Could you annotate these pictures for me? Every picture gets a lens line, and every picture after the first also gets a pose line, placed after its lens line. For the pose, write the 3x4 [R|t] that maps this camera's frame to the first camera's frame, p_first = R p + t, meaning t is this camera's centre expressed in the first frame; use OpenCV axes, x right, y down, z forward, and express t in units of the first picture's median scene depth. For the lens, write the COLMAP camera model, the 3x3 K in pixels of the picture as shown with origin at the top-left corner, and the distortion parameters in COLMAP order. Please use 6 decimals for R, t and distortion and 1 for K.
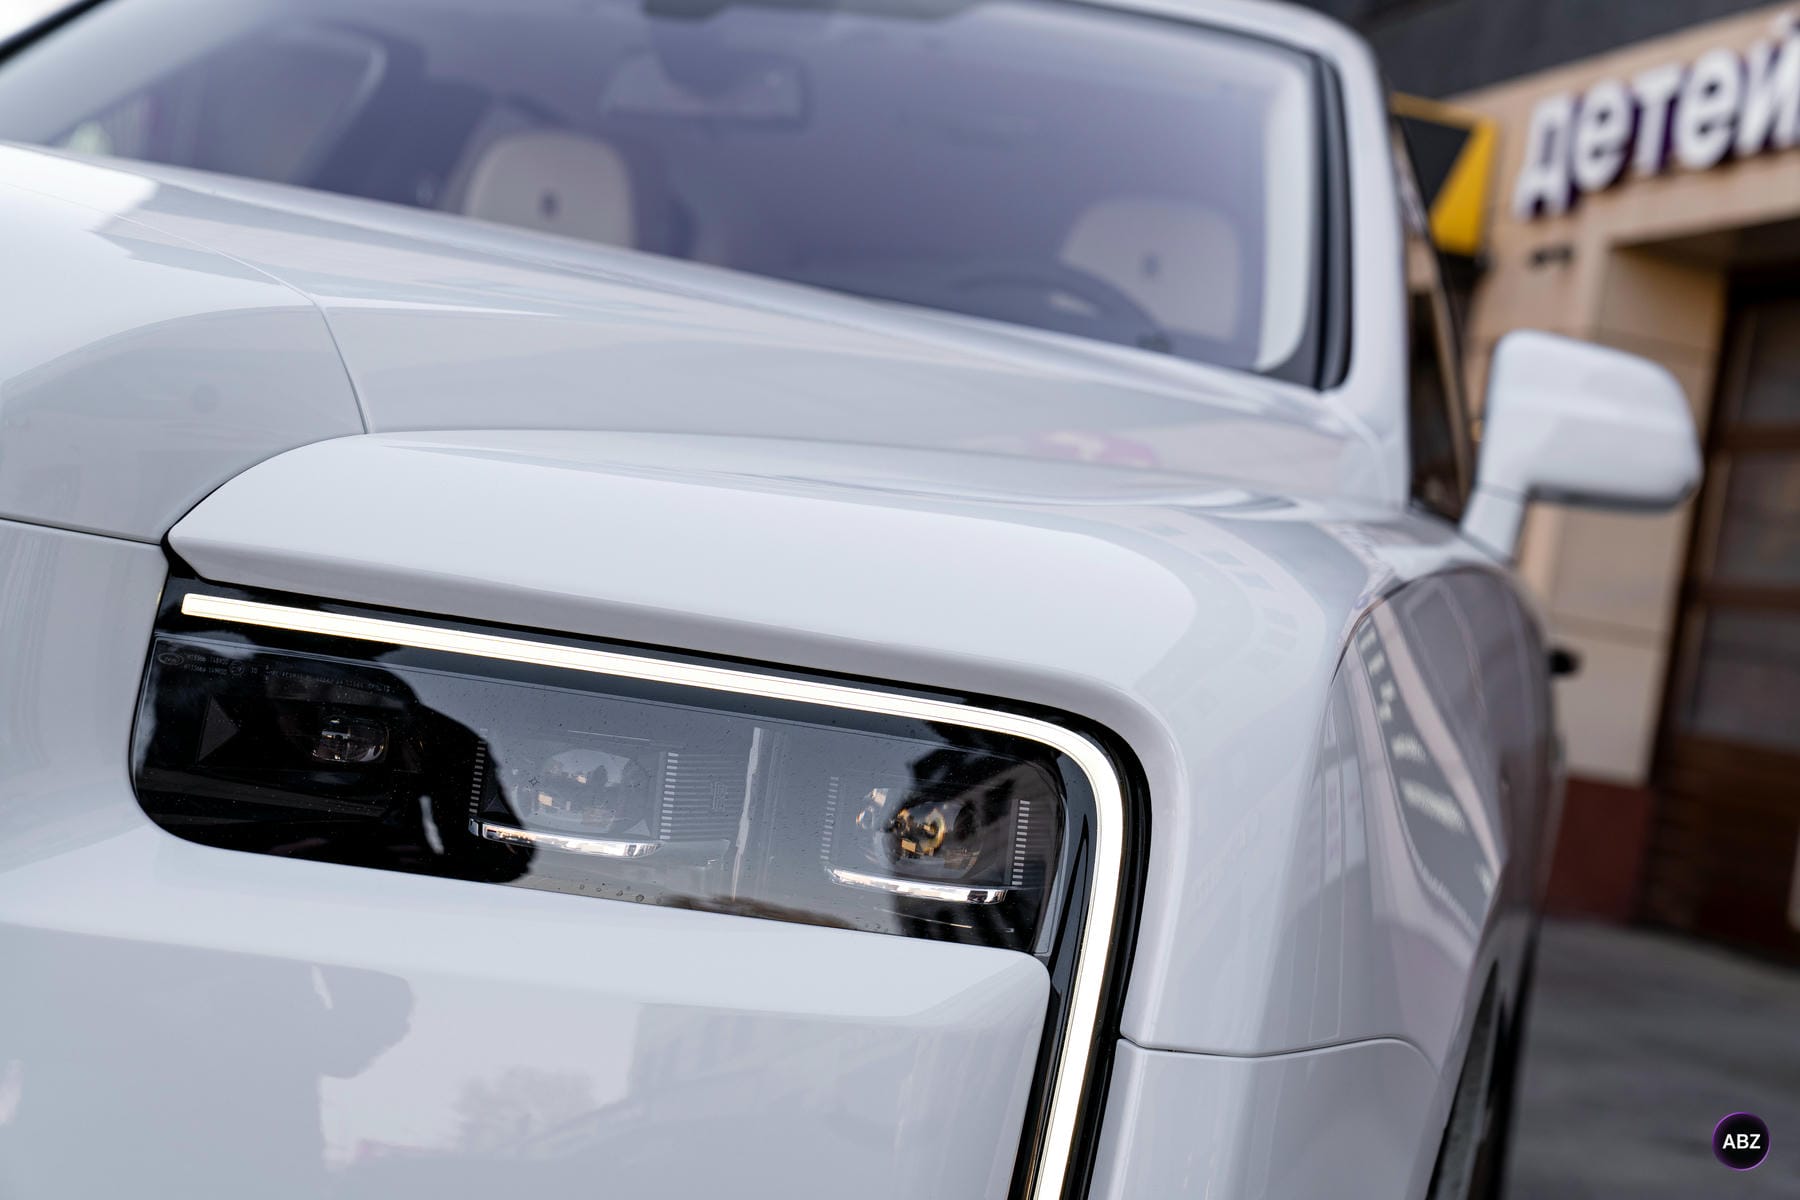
lens RADIAL K [[3006.0, 0, 900.0], [0, 3006.0, 600.0], [0, 0, 1]] dist [-0.002154, 0.031225]
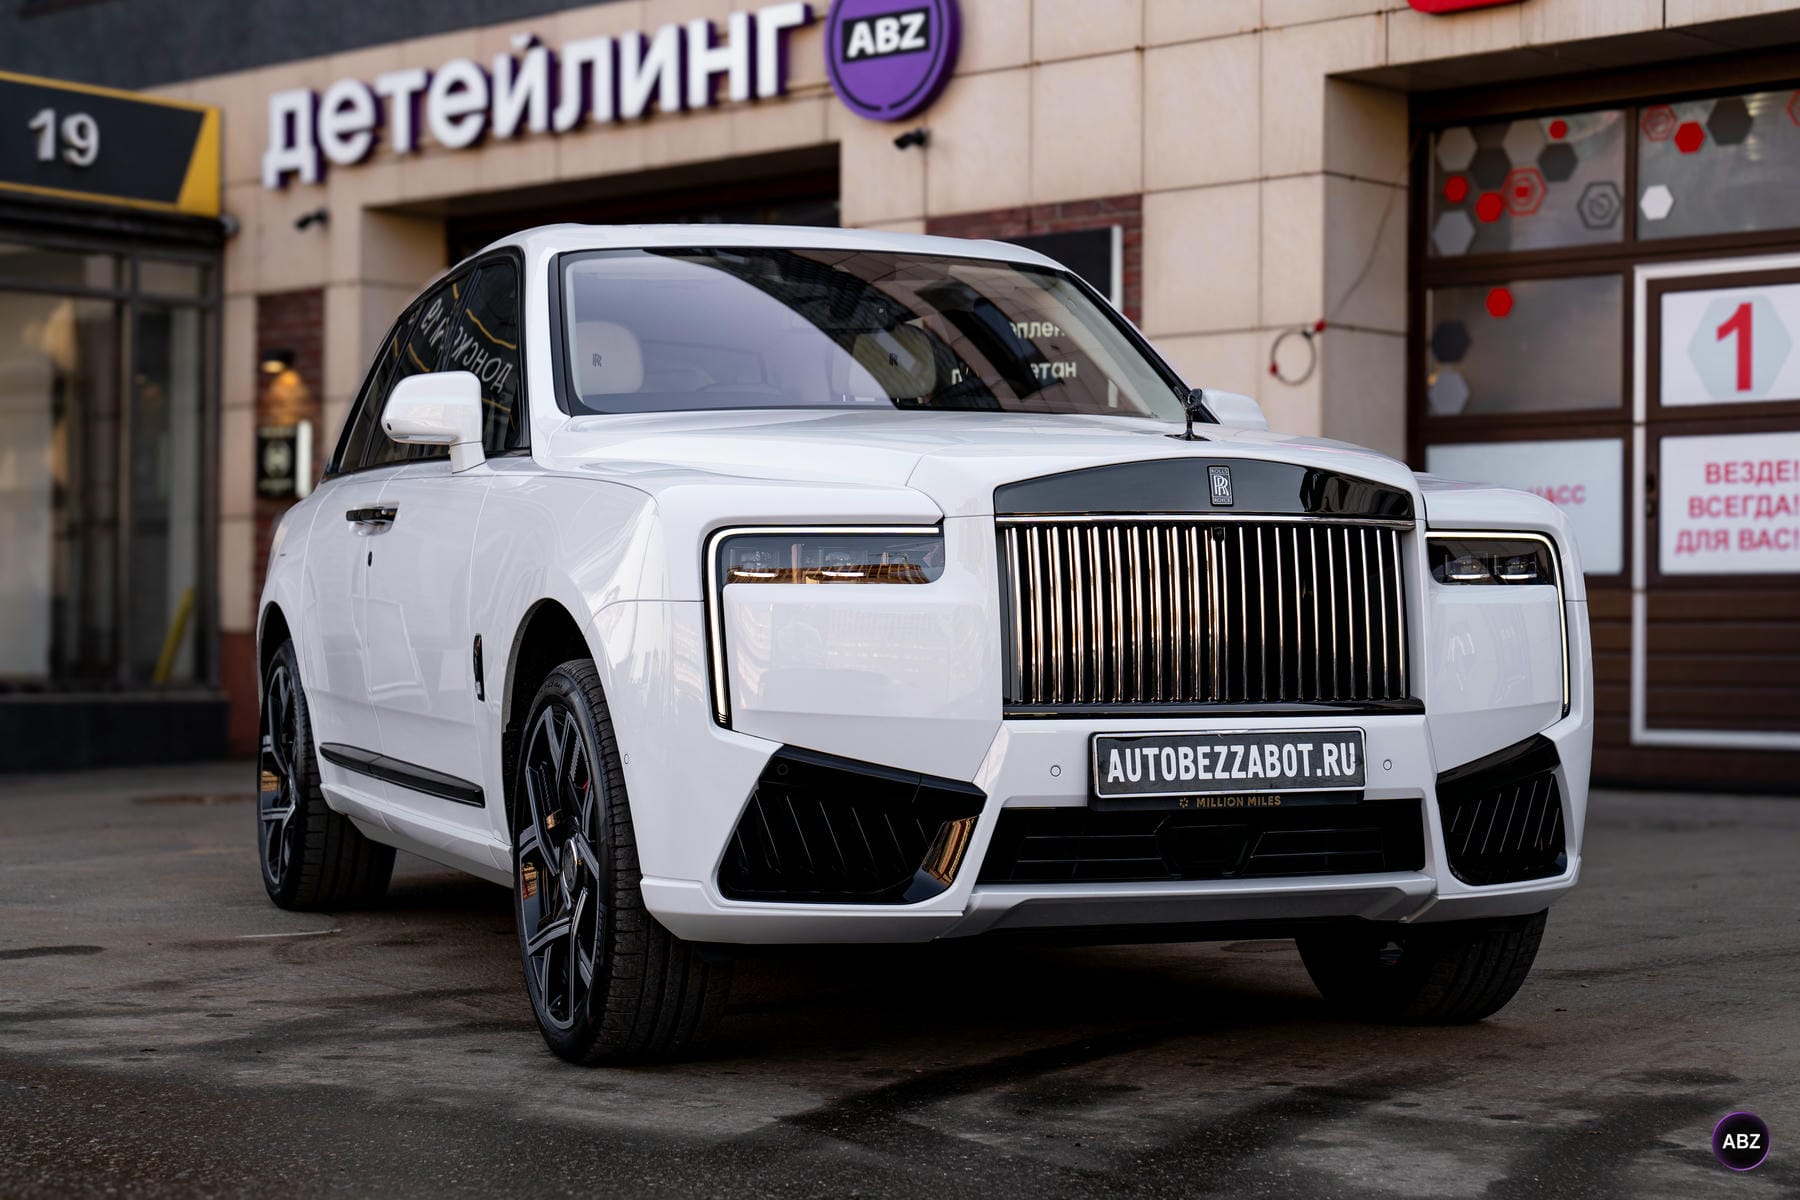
lens RADIAL K [[3305.1, 0, 900.0], [0, 3305.1, 600.0], [0, 0, 1]] dist [0.029999, -0.004293]
pose [[0.824387, -0.150888, 0.545544, -0.363671], [0.127687, 0.988545, 0.080463, -0.040675], [-0.551436, 0.003326, 0.834211, -0.275438]]
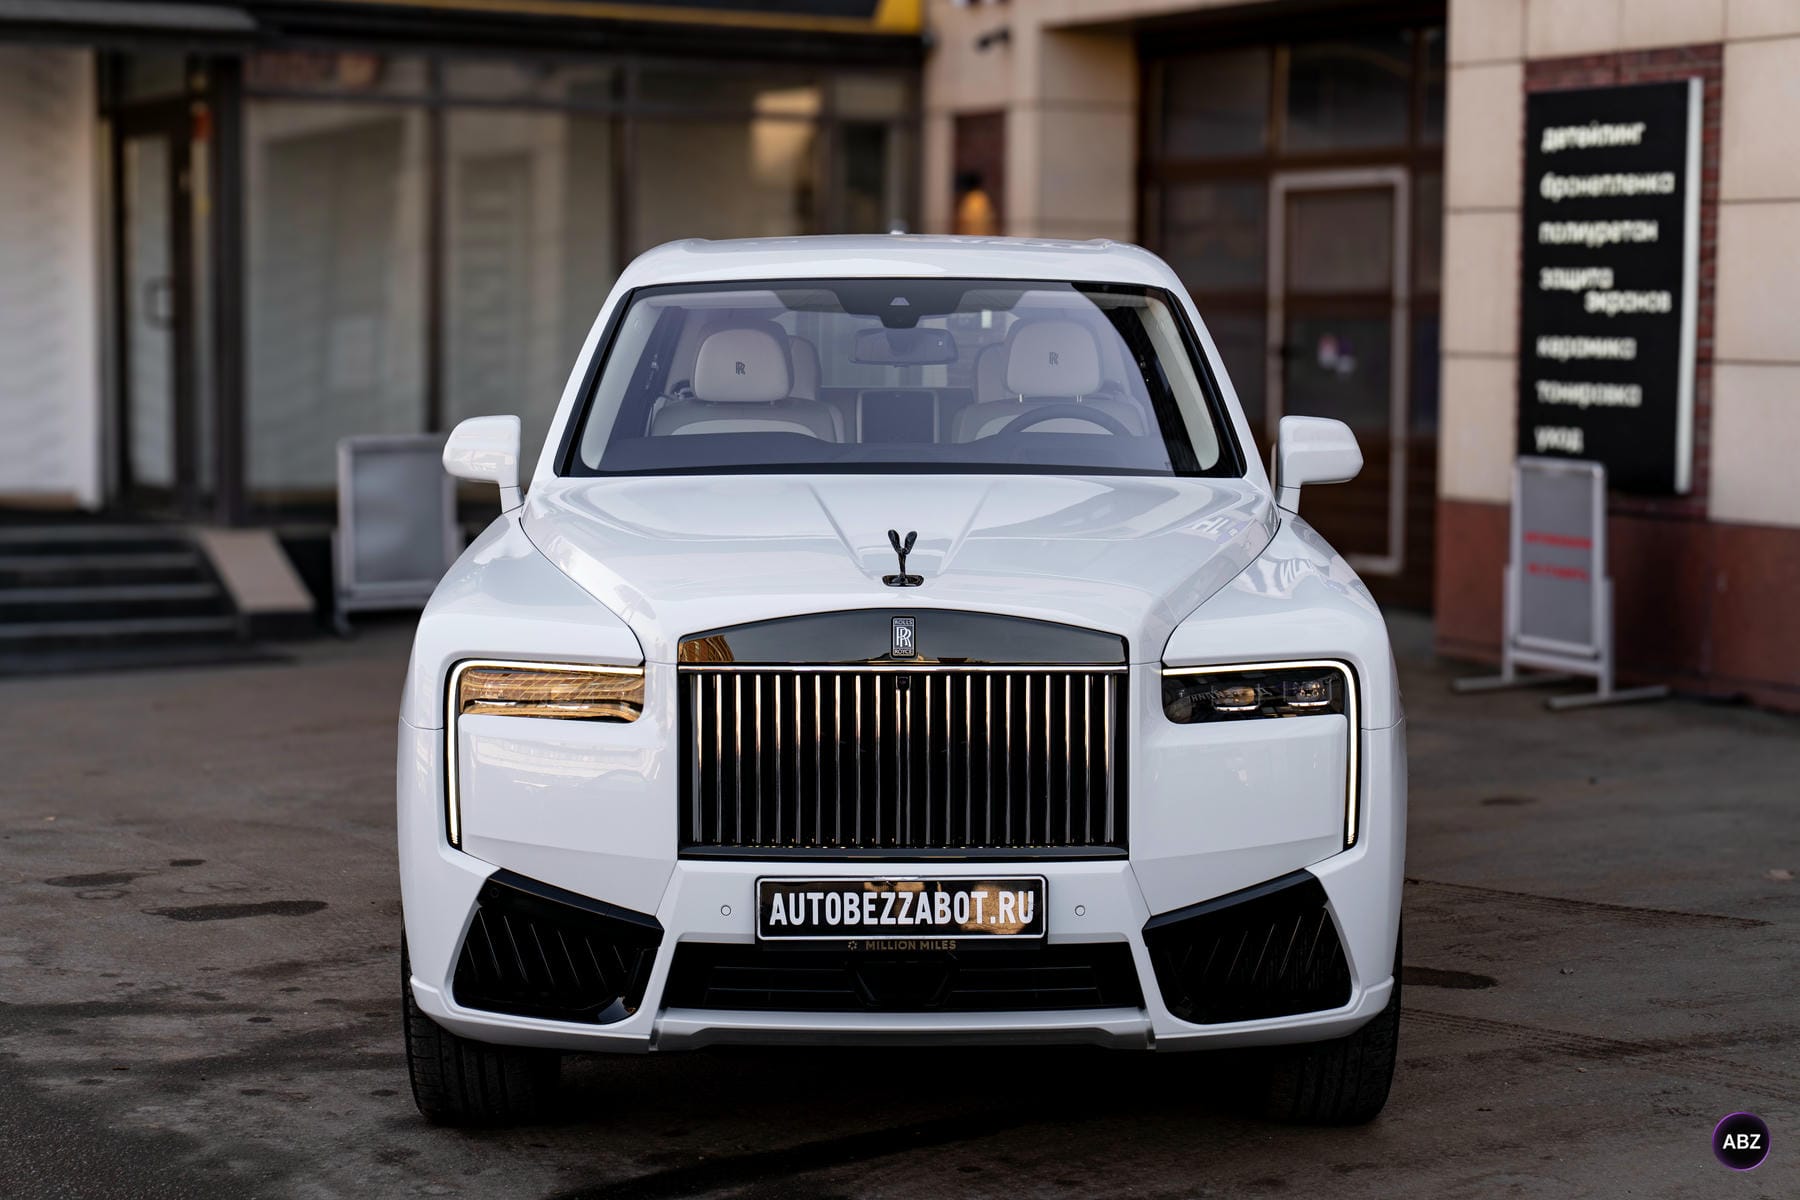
lens RADIAL K [[3587.8, 0, 900.0], [0, 3587.8, 600.0], [0, 0, 1]] dist [0.023384, 0.020960]
pose [[0.960562, -0.172002, 0.218485, -0.178202], [0.146990, 0.981066, 0.126106, -0.084779], [-0.236039, -0.089018, 0.967658, -0.414424]]
